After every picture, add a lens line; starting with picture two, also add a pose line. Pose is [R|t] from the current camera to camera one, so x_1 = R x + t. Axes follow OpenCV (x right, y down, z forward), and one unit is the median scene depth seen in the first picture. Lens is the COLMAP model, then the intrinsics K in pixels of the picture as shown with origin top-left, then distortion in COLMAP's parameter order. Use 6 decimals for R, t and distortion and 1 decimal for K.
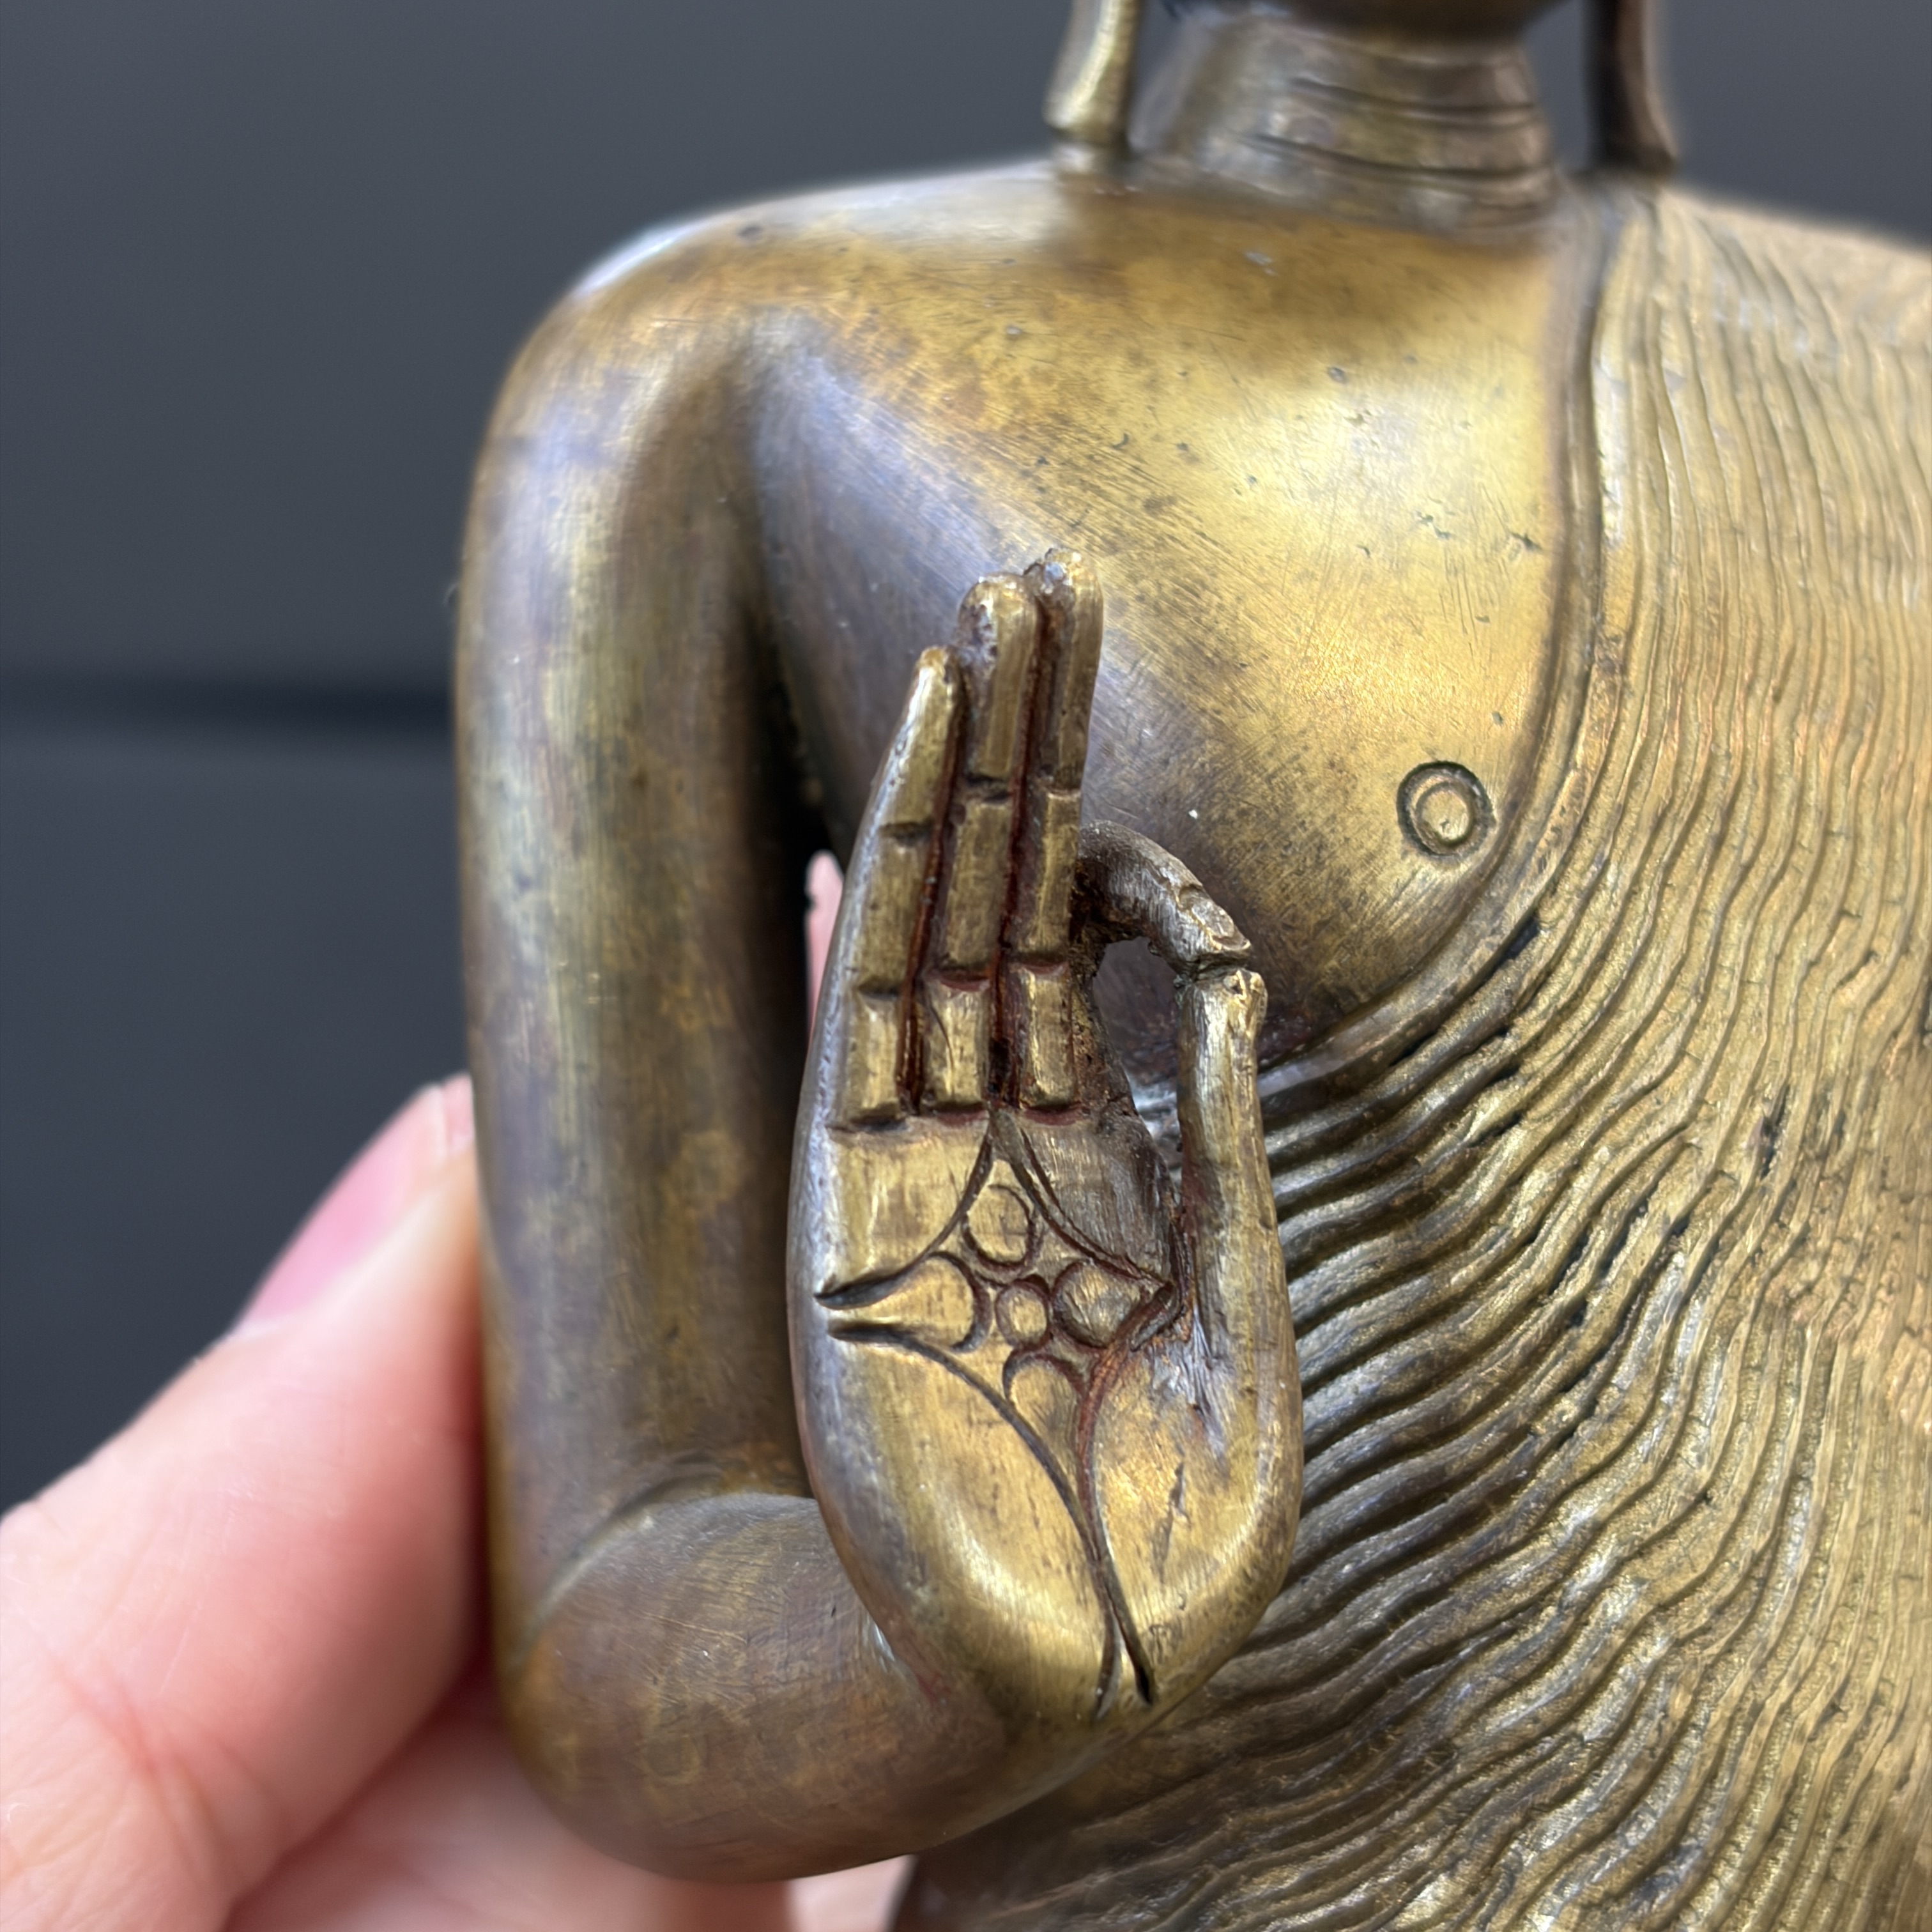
lens RADIAL K [[4039.0, 0, 936.2], [0, 4039.0, 1019.2], [0, 0, 1]] dist [0.120626, 0.000000]
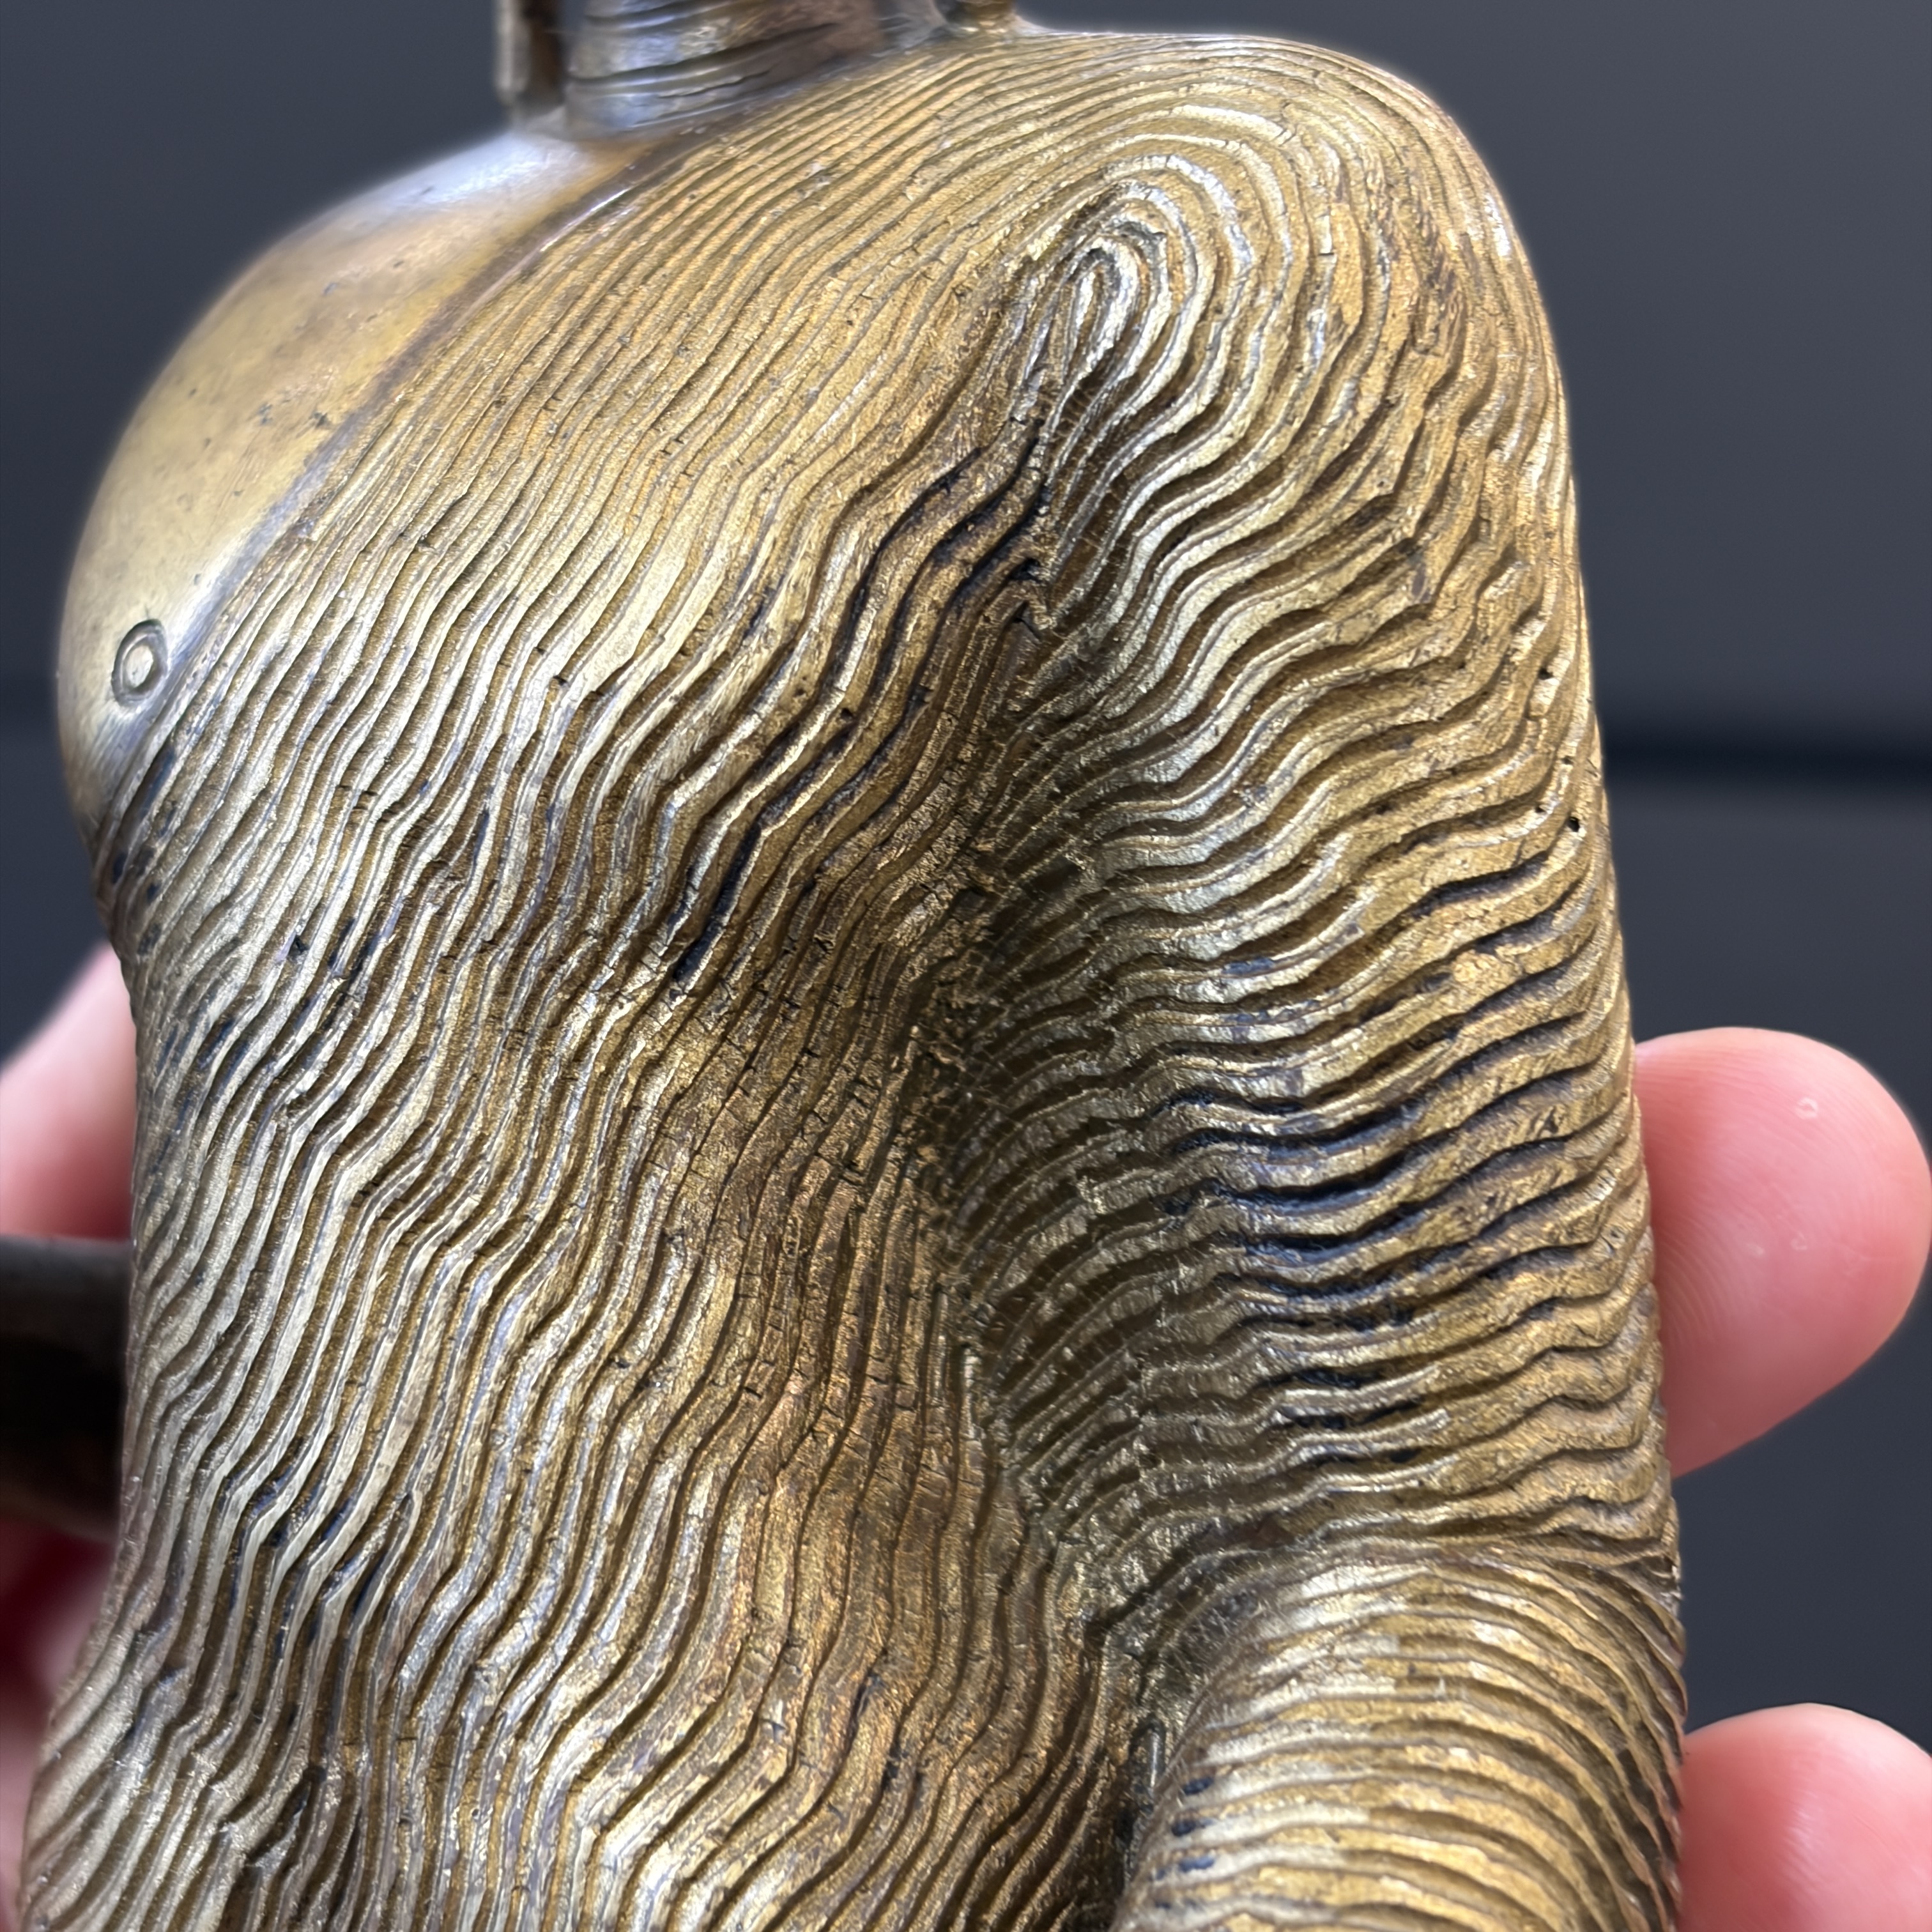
lens RADIAL K [[4039.0, 0, 948.7], [0, 4039.0, 973.2], [0, 0, 1]] dist [0.120626, 0.000000]
pose [[0.460809, 0.016632, -0.887343, 1.258605], [-0.054053, 0.998494, -0.009355, 0.035638], [0.885852, 0.052275, 0.461014, 0.673539]]
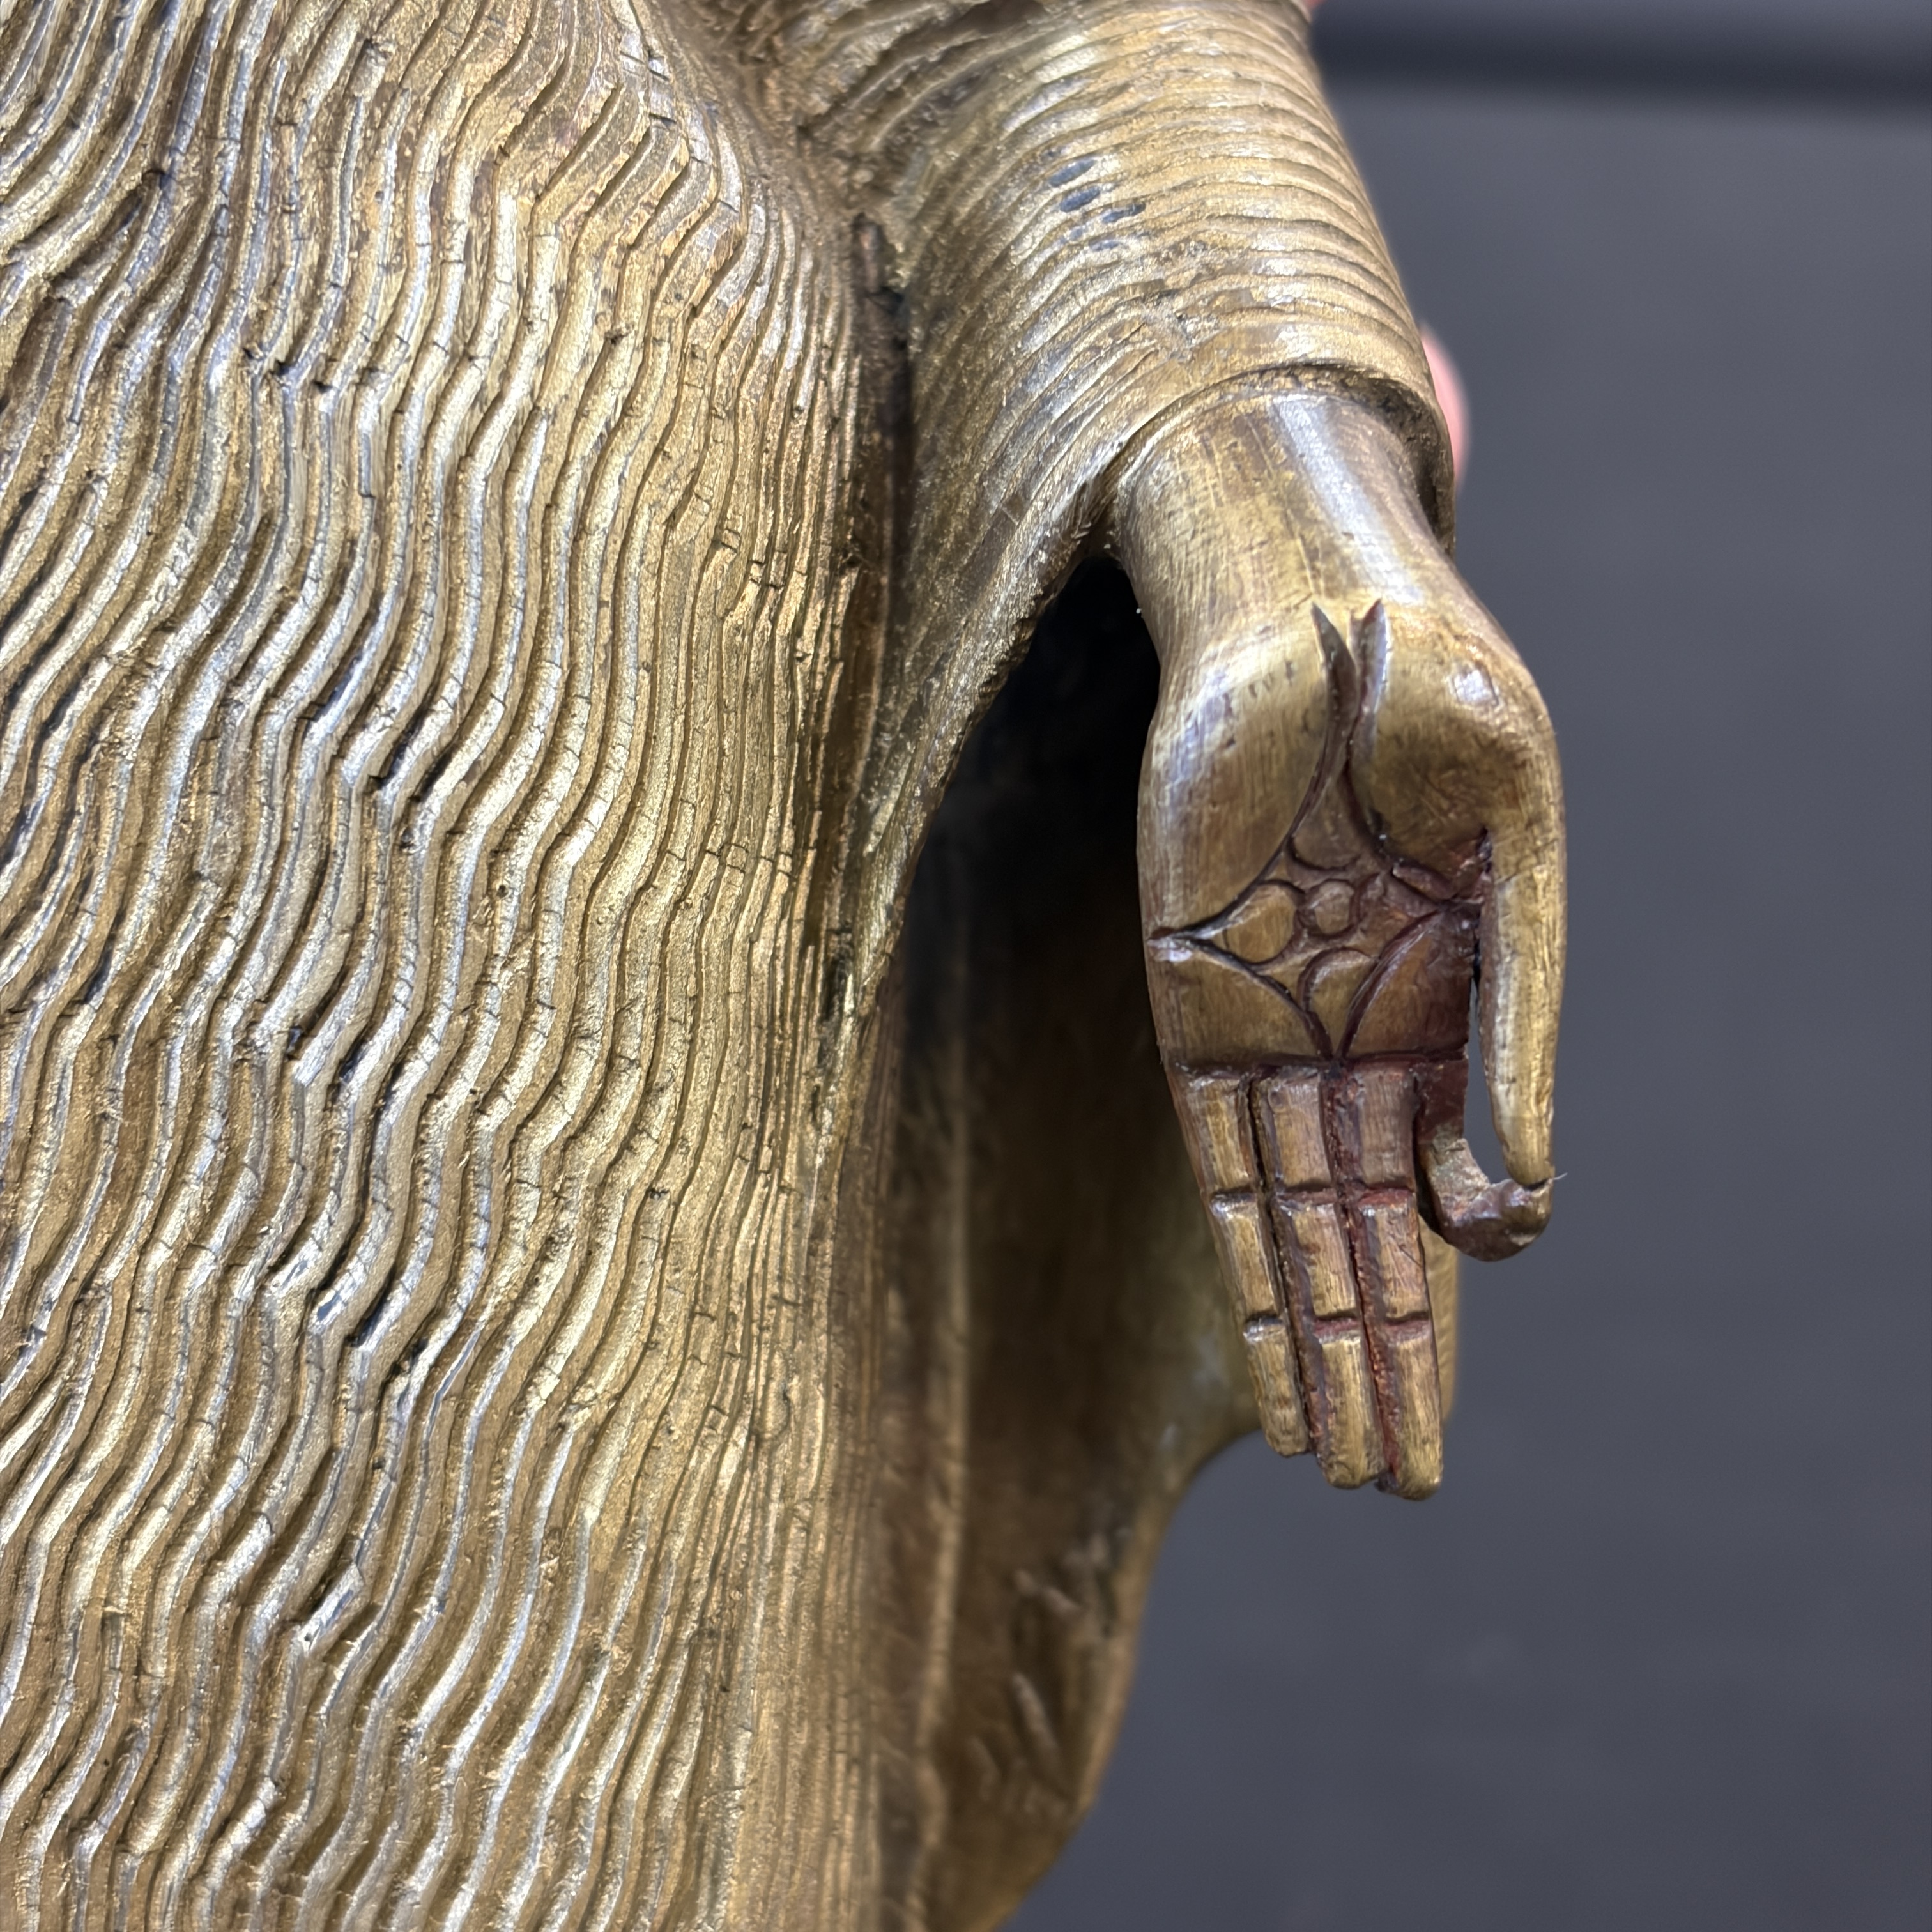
lens RADIAL K [[4039.0, 0, 969.1], [0, 4039.0, 985.0], [0, 0, 1]] dist [0.120626, 0.000000]
pose [[0.899594, 0.006043, -0.436685, 0.843924], [-0.014427, 0.999770, -0.015886, 0.455567], [0.436489, 0.020591, 0.899474, 0.230155]]
